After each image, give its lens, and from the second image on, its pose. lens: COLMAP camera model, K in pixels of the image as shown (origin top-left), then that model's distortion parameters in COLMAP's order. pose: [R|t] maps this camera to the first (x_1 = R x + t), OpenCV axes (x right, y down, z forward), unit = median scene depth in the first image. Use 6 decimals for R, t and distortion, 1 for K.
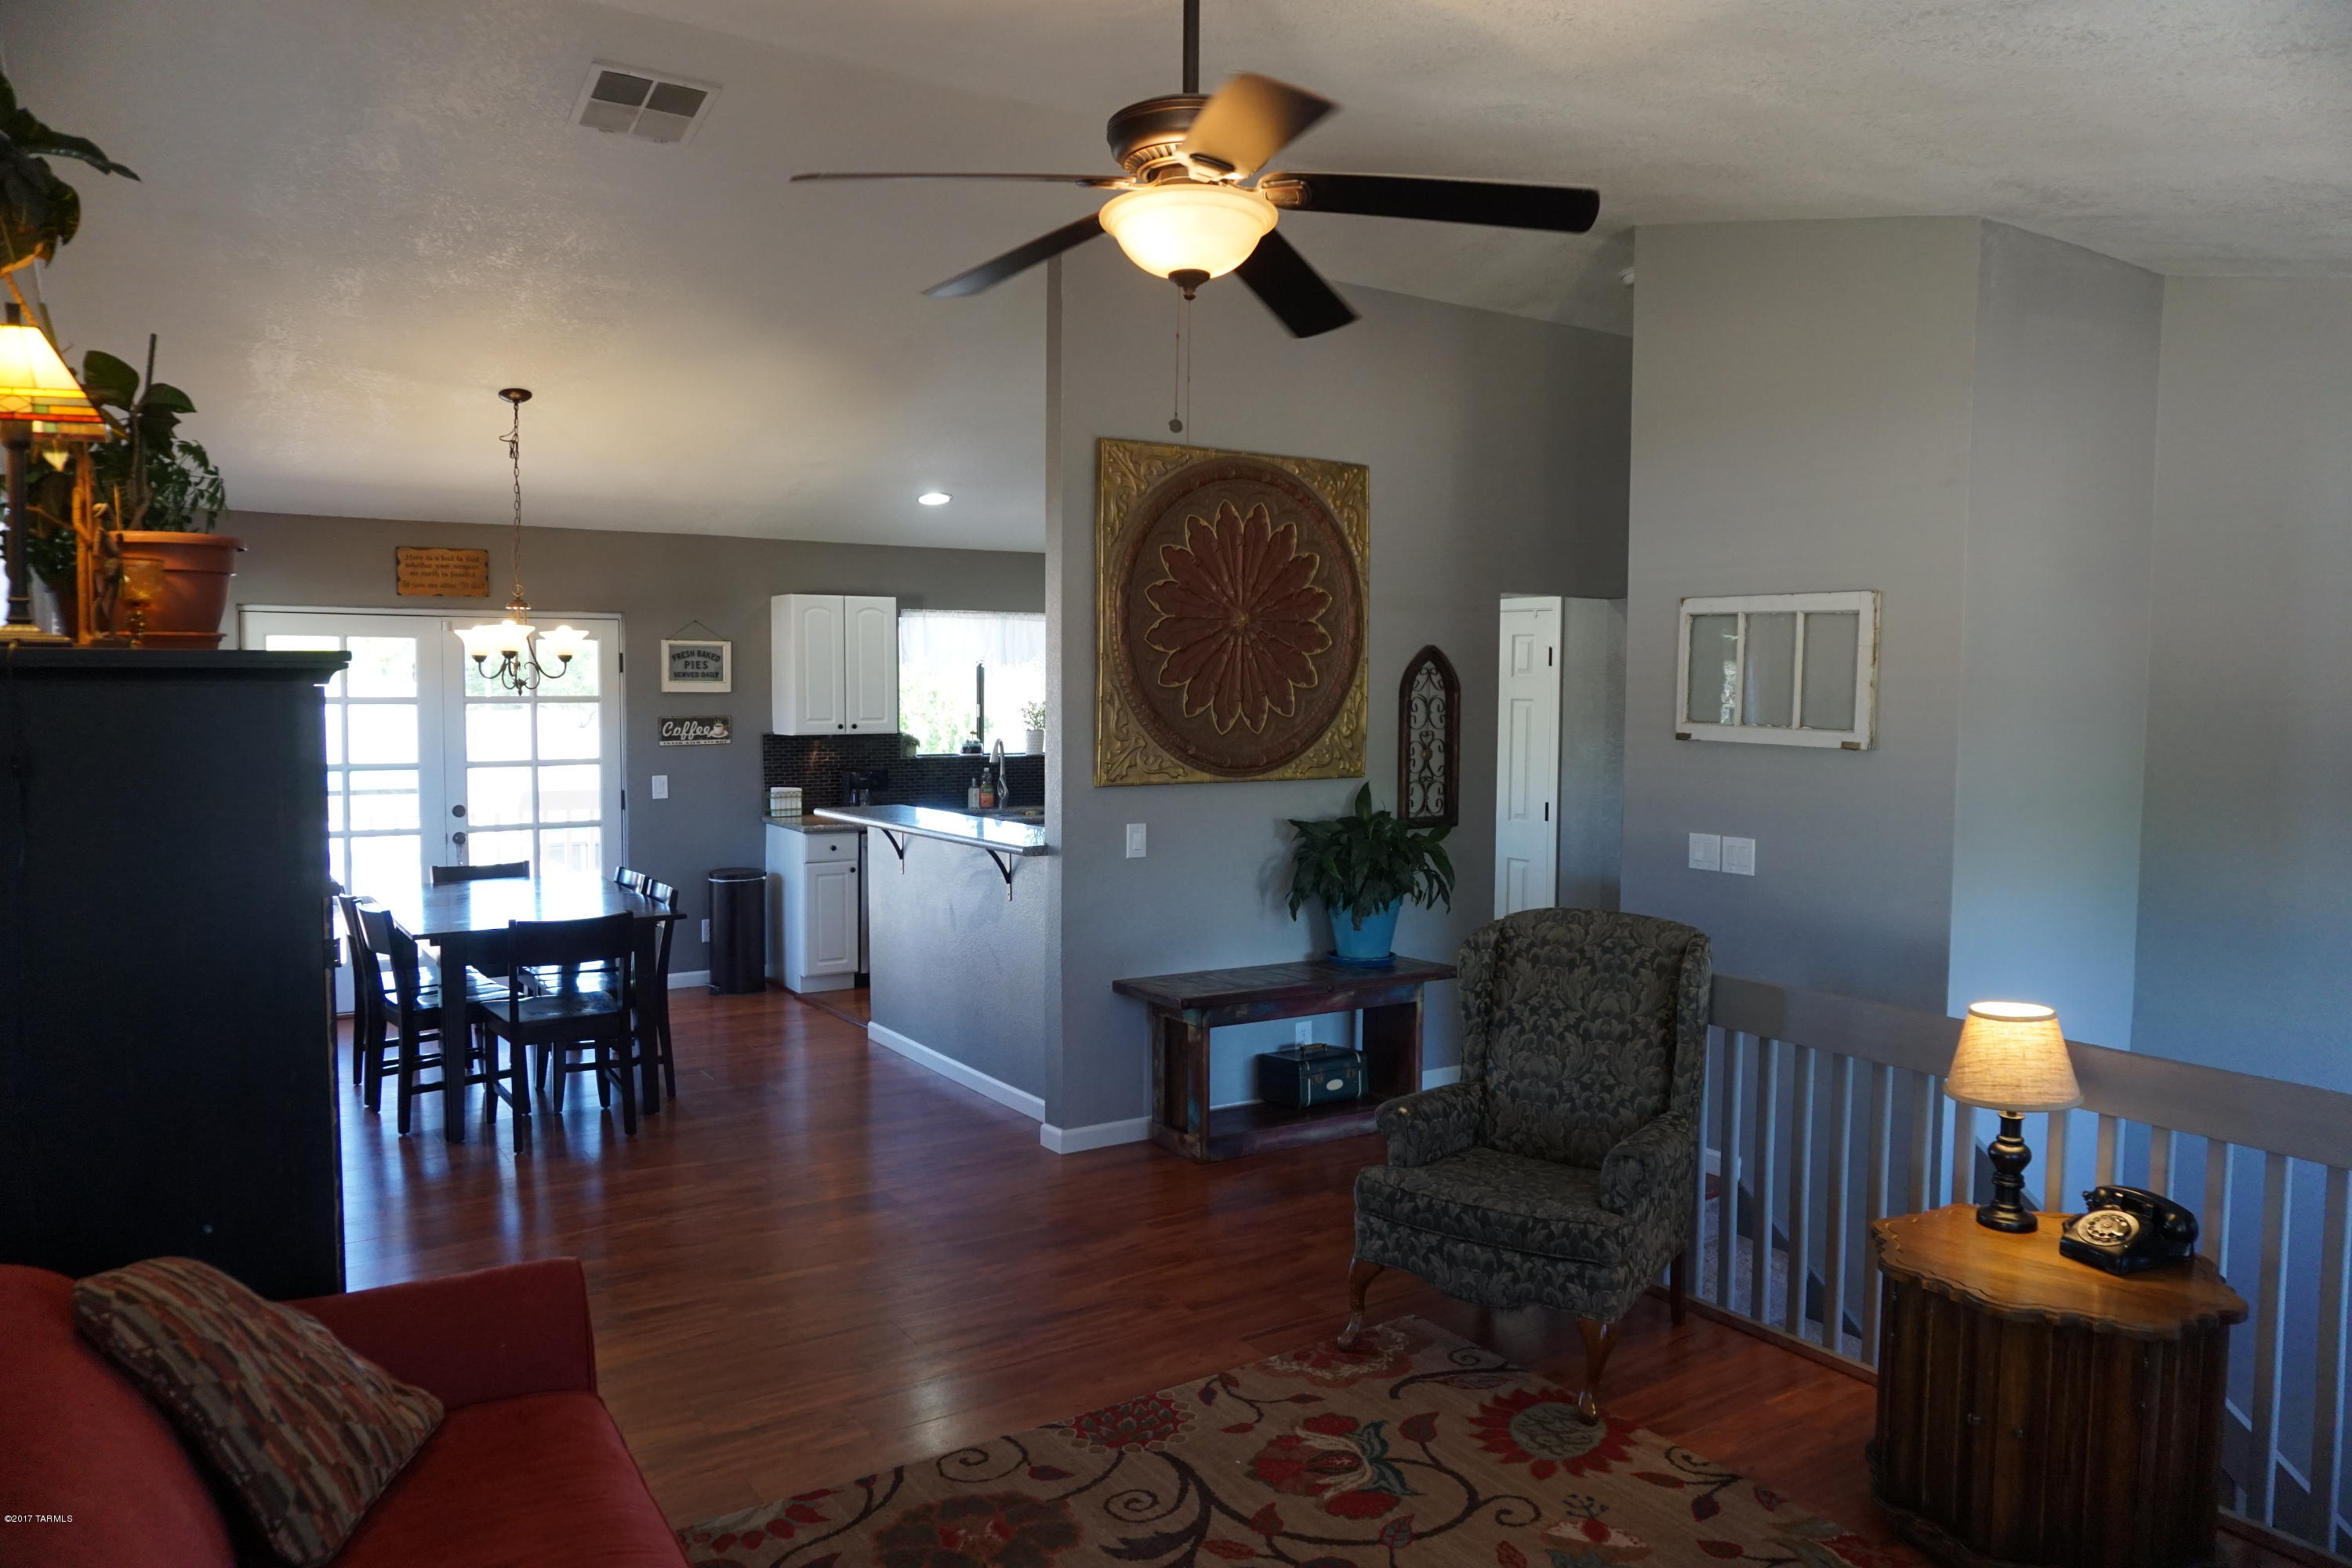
lens RADIAL K [[1578.6, 0, 1170.7], [0, 1578.6, 787.2], [0, 0, 1]] dist [-0.050552, 0.003457]
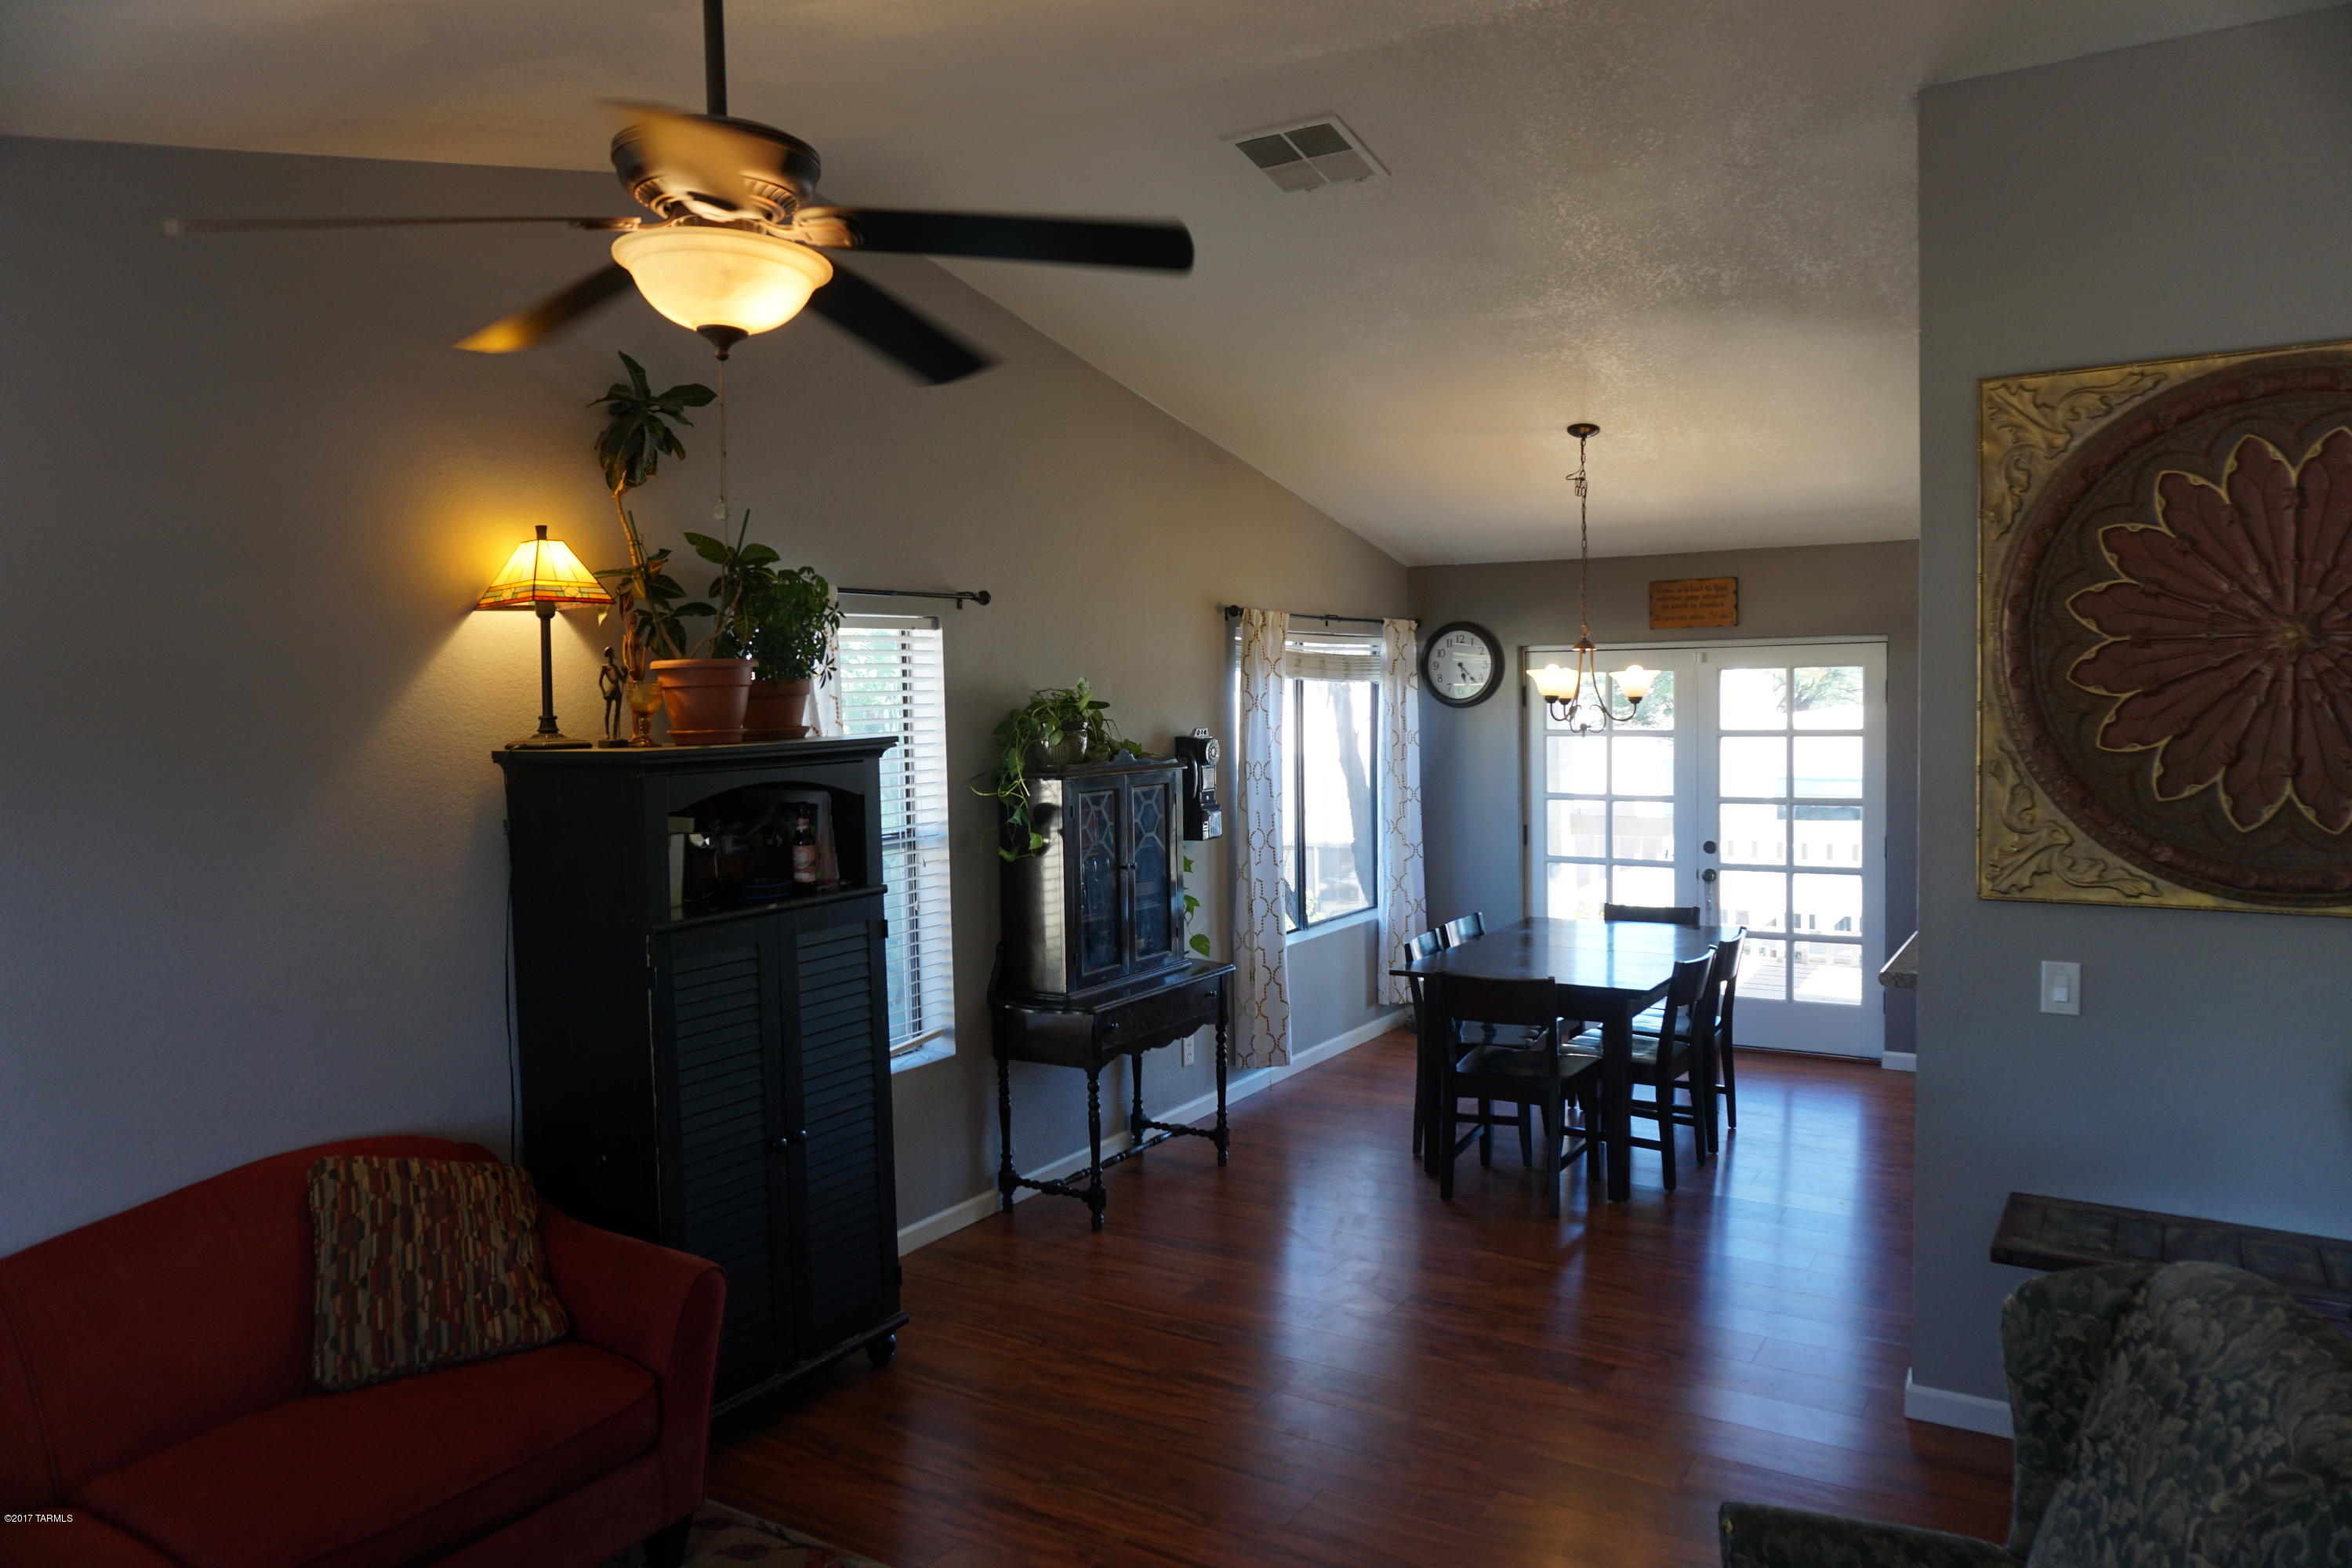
lens RADIAL K [[1578.6, 0, 1175.0], [0, 1578.6, 784.2], [0, 0, 1]] dist [-0.050552, 0.003457]
pose [[0.407808, 0.040746, -0.912158, 0.402158], [-0.035384, 0.998959, 0.028804, -0.054349], [0.912382, 0.020529, 0.408825, 0.401385]]
